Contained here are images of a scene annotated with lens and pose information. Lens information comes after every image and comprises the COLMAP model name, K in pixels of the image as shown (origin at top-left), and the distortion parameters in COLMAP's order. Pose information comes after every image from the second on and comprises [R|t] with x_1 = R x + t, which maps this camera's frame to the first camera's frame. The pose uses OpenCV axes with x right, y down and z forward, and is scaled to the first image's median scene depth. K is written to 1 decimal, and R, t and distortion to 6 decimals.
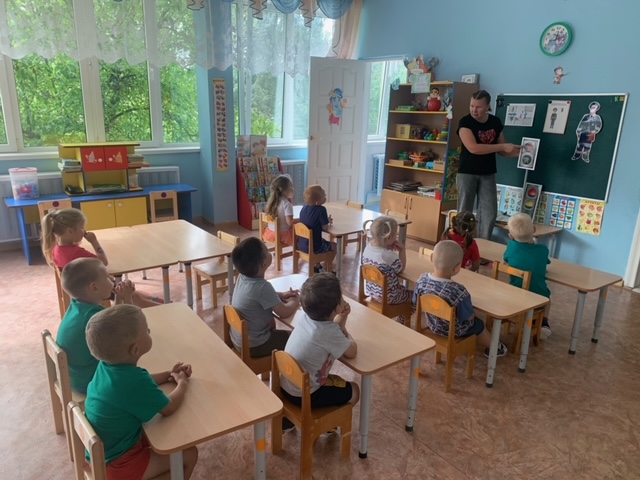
lens RADIAL K [[472.4, 0, 320.0], [0, 472.4, 240.0], [0, 0, 1]] dist [0.026976, -0.038435]
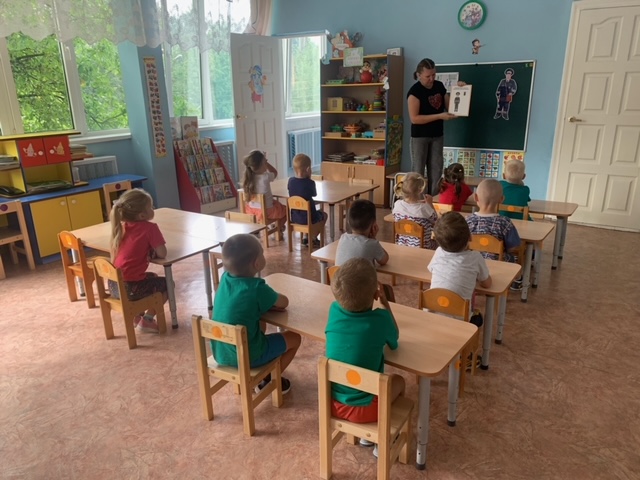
lens RADIAL K [[472.4, 0, 320.0], [0, 472.4, 240.0], [0, 0, 1]] dist [0.026976, -0.038435]
pose [[0.939763, -0.141242, 0.311280, -0.237290], [0.130608, 0.989915, 0.054862, 0.007031], [-0.315889, -0.010902, 0.948733, 0.009763]]
